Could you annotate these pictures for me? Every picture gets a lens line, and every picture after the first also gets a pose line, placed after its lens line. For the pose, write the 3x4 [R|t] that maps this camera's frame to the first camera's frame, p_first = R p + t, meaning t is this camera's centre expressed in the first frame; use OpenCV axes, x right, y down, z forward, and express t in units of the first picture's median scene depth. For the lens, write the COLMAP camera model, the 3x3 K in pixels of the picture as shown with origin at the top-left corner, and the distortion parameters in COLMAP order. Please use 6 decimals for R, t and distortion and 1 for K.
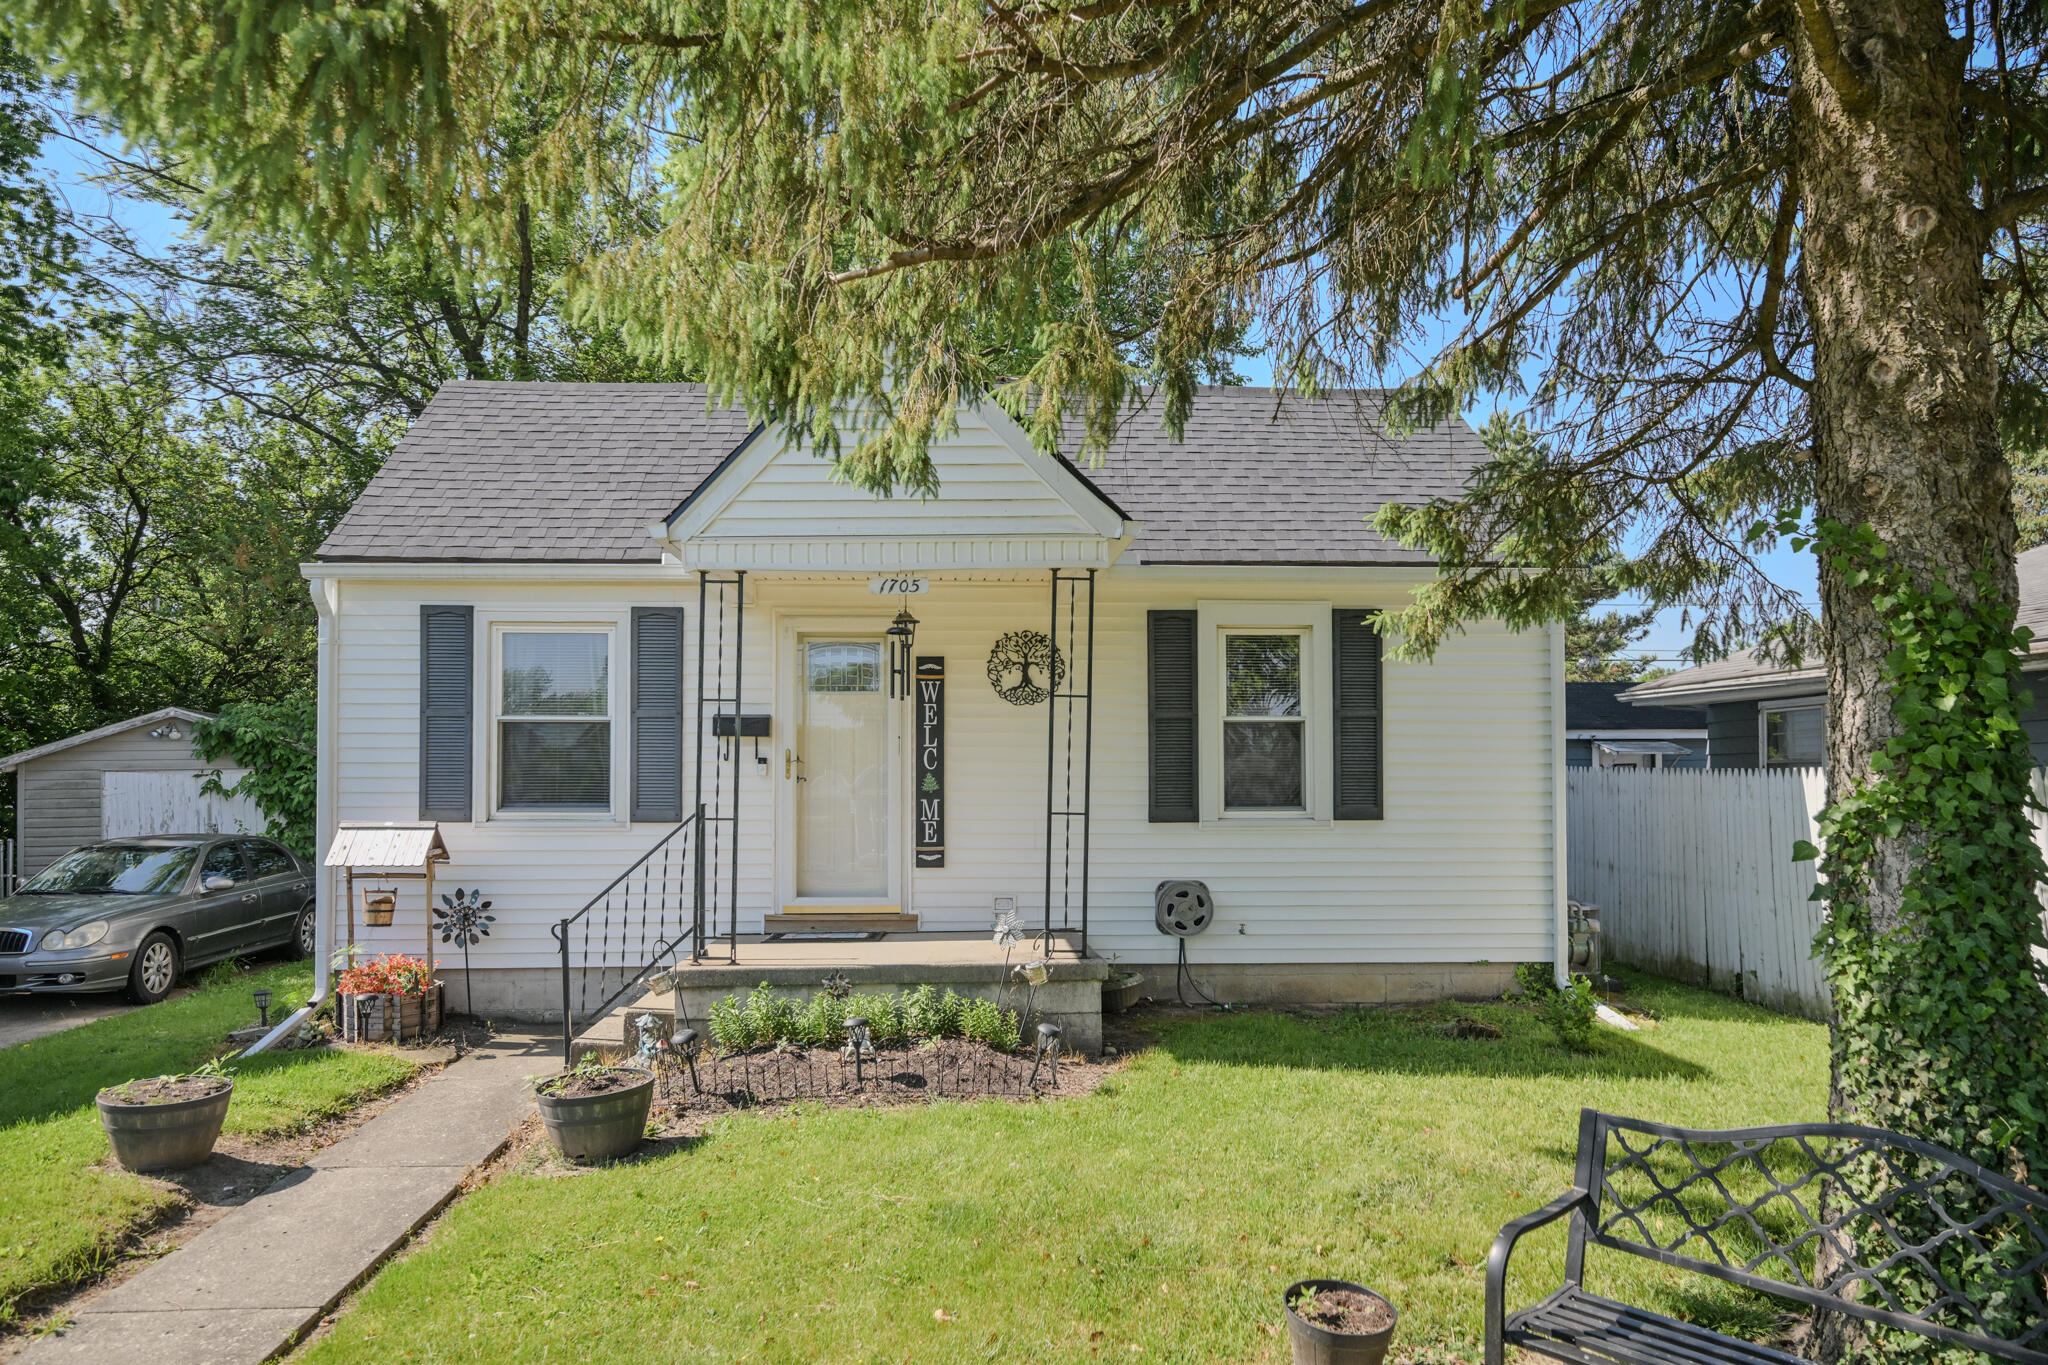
lens RADIAL K [[1295.5, 0, 1001.5], [0, 1295.5, 767.3], [0, 0, 1]] dist [-0.002164, 0.000734]
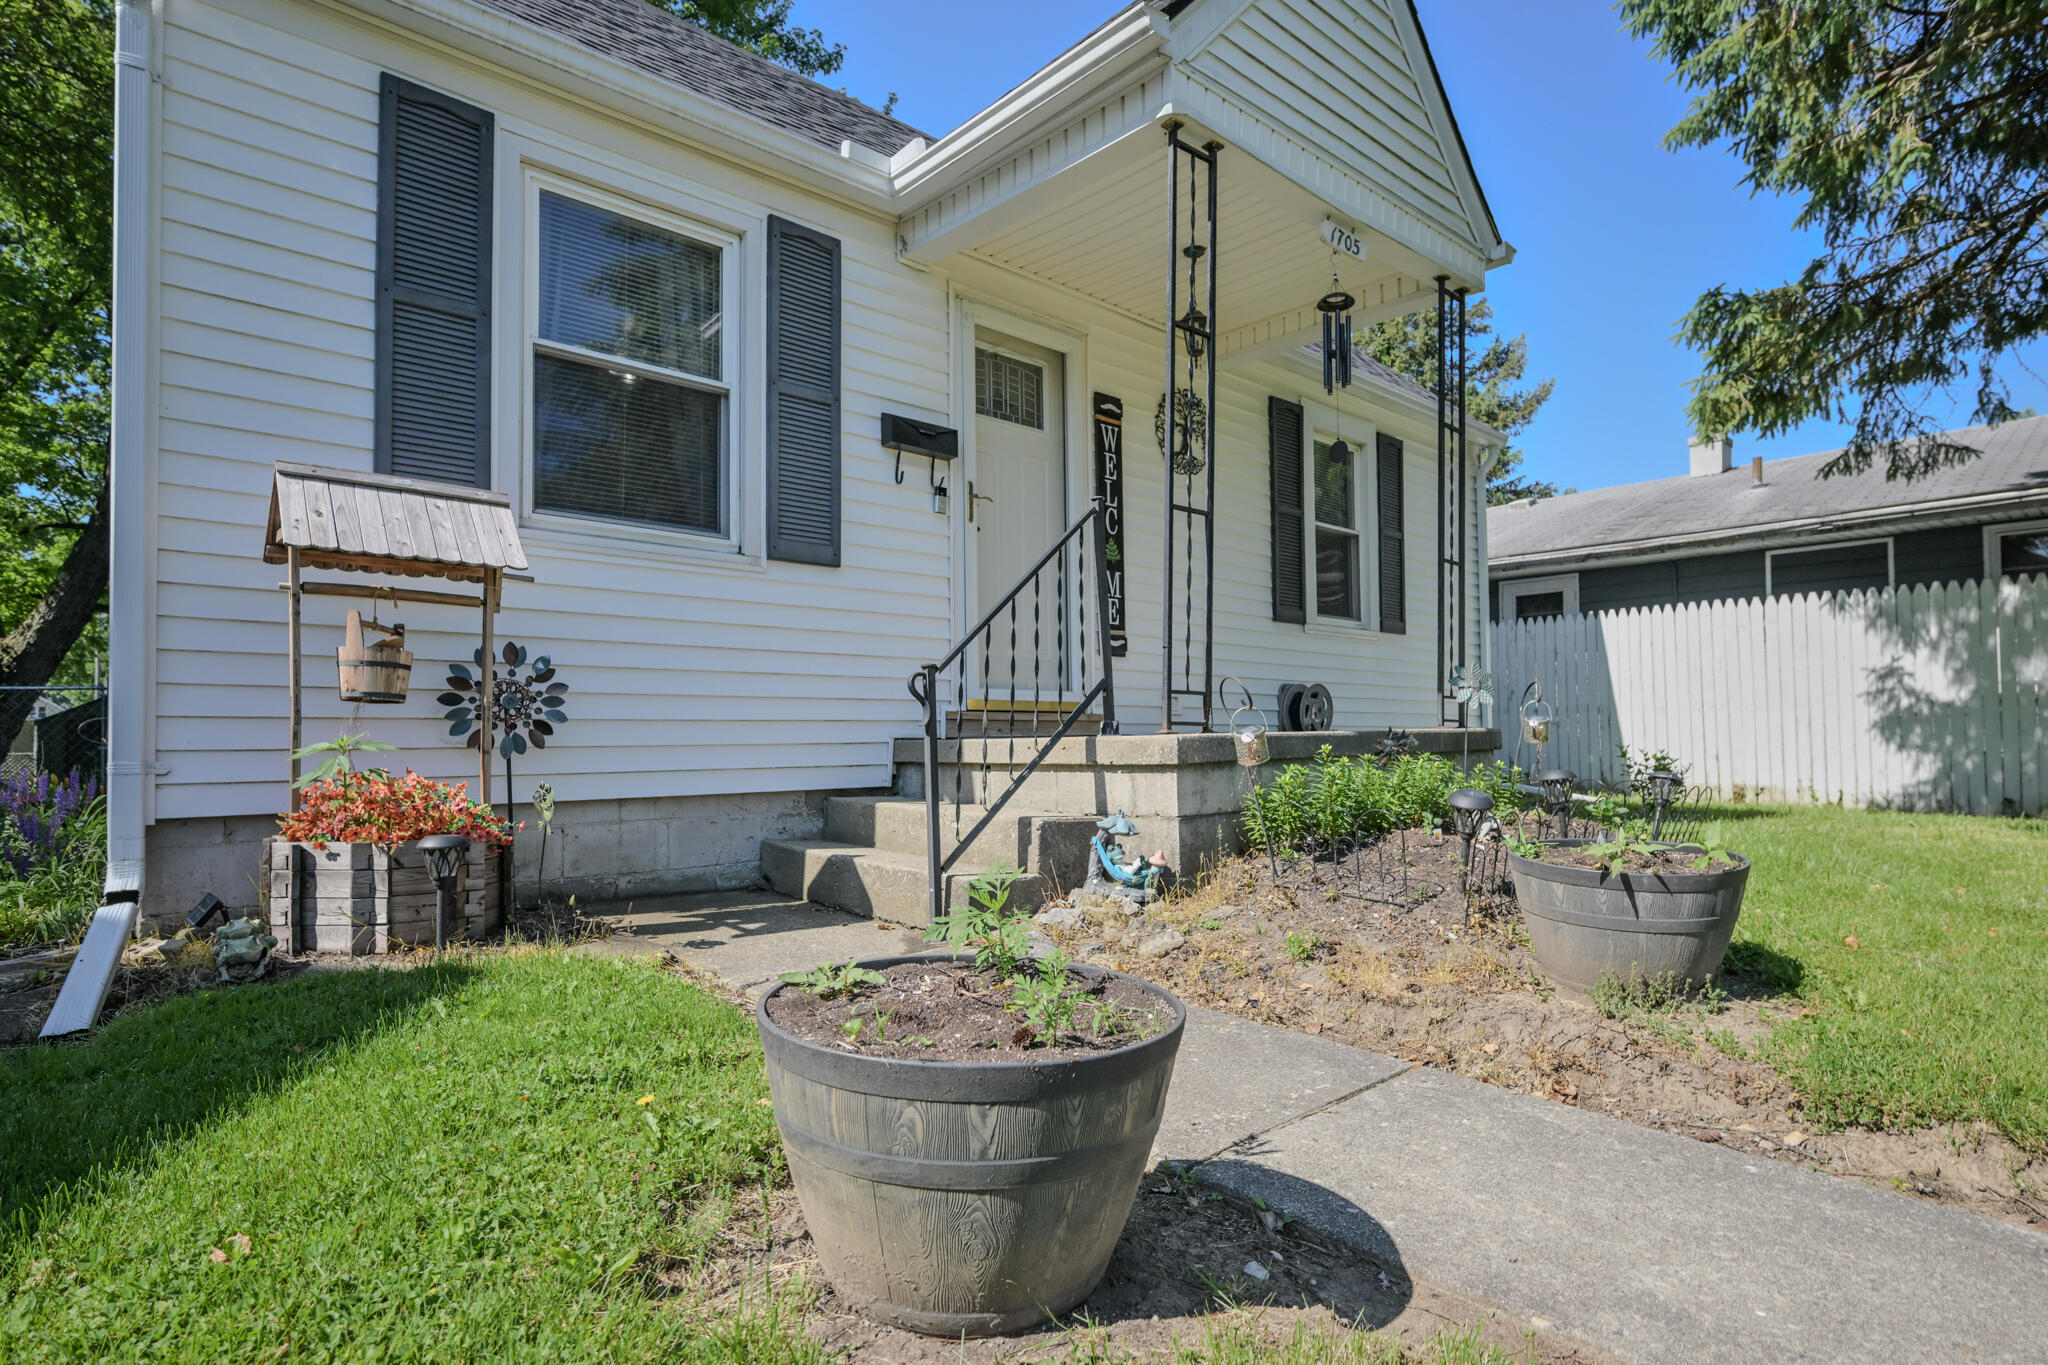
lens RADIAL K [[1030.8, 0, 999.6], [0, 1030.8, 717.2], [0, 0, 1]] dist [-0.014907, -0.000180]
pose [[0.774795, 0.014773, 0.632041, -0.519034], [-0.000473, 0.999740, -0.022787, 0.131711], [-0.632213, 0.017356, 0.774600, 0.563333]]
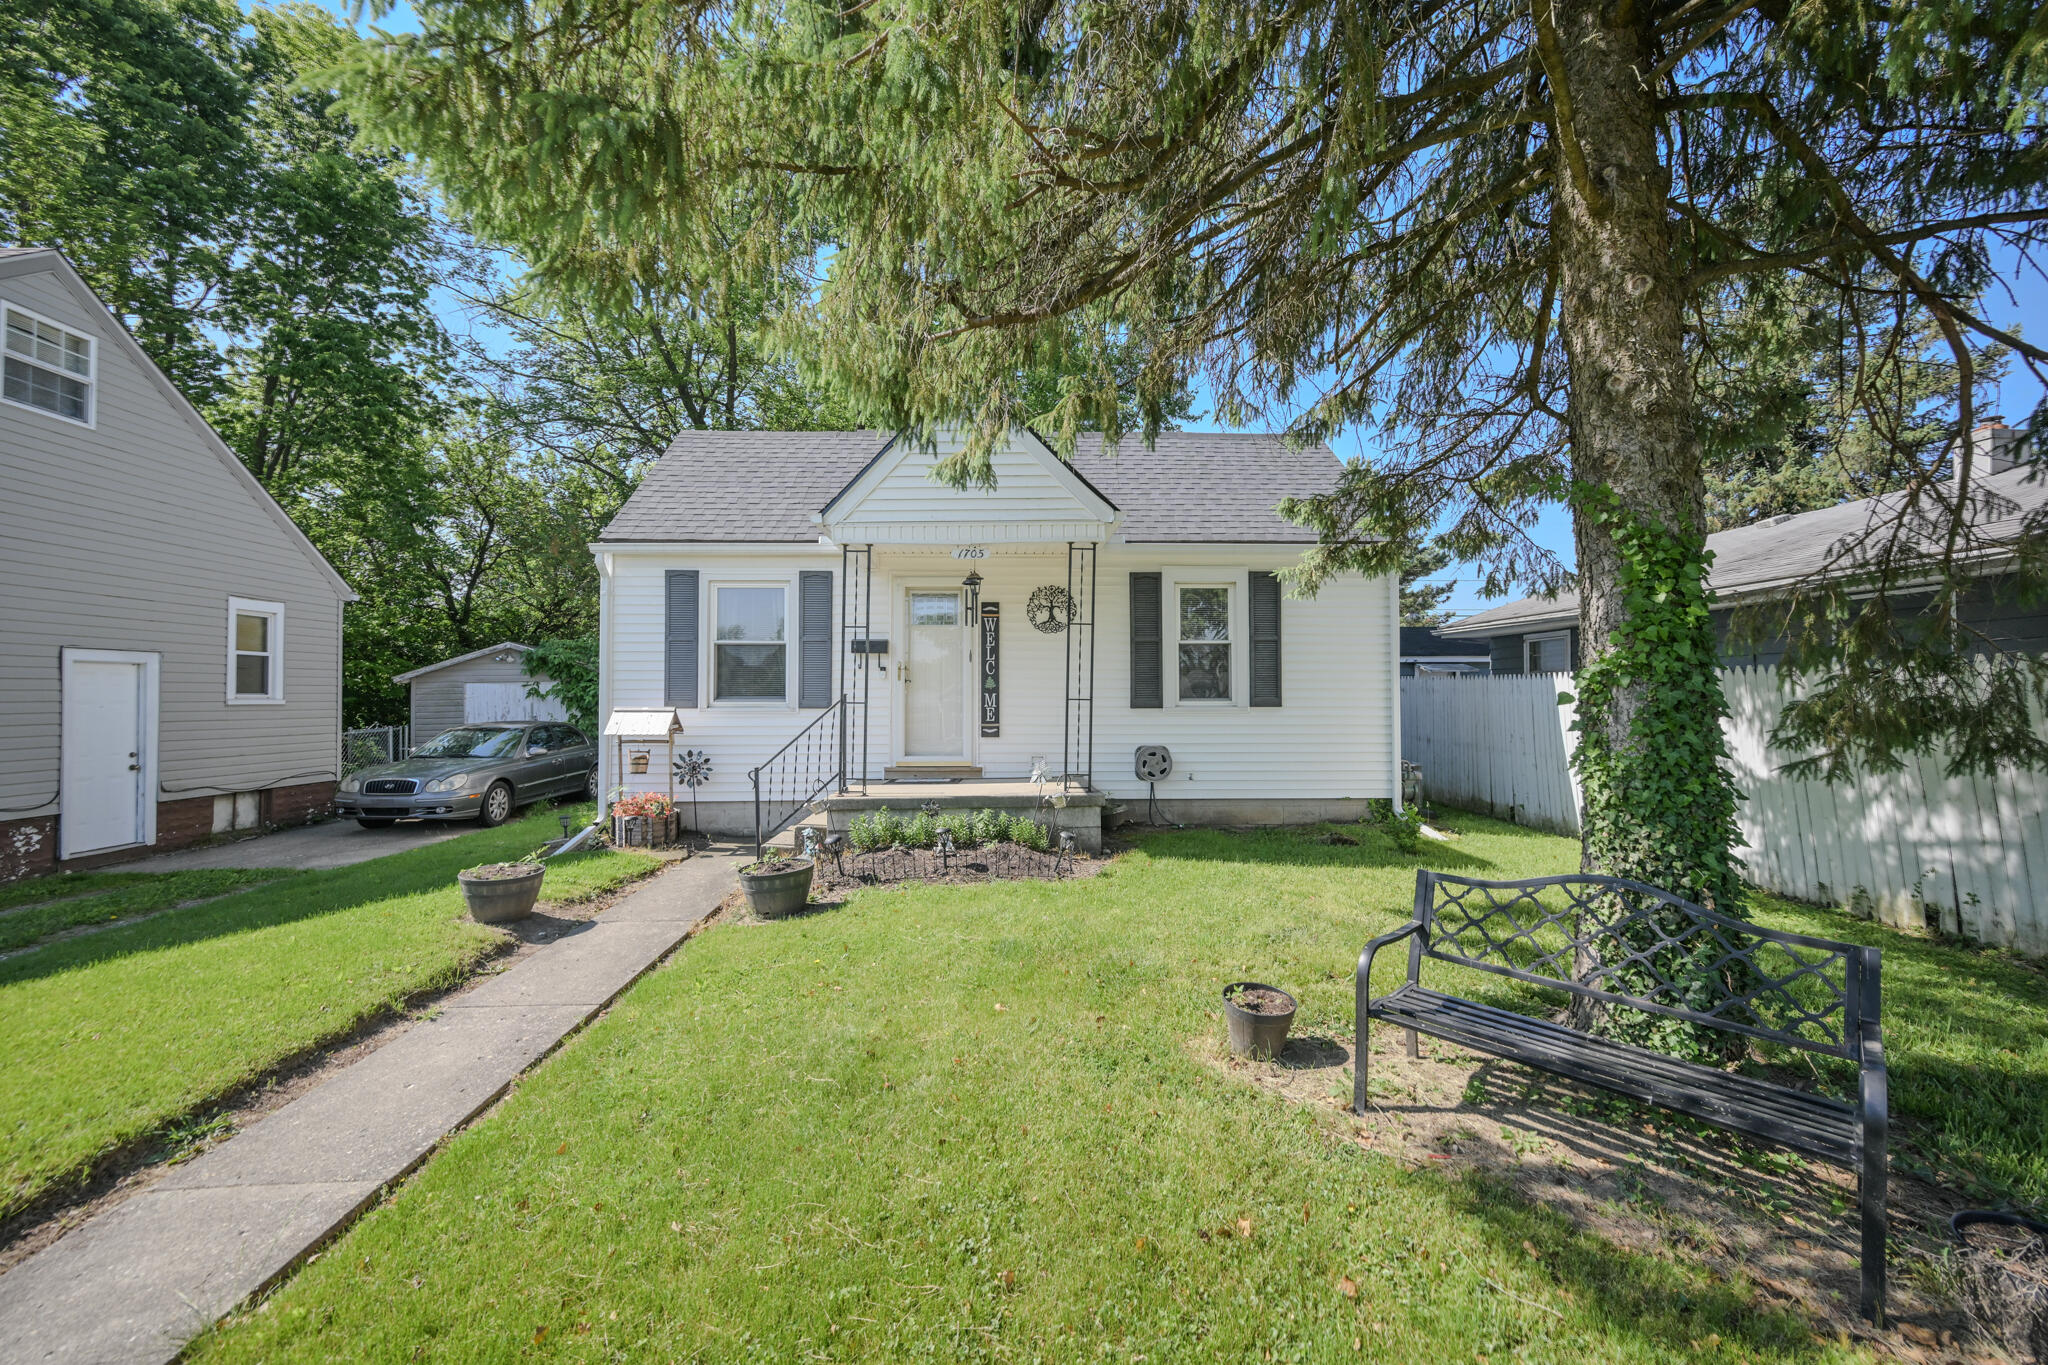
lens RADIAL K [[825.7, 0, 1024.4], [0, 825.7, 686.2], [0, 0, 1]] dist [-0.000039, -0.000108]
pose [[0.999930, 0.000340, -0.011852, -0.002250], [-0.000375, 0.999996, -0.002905, 0.019167], [0.011851, 0.002909, 0.999926, 0.006368]]
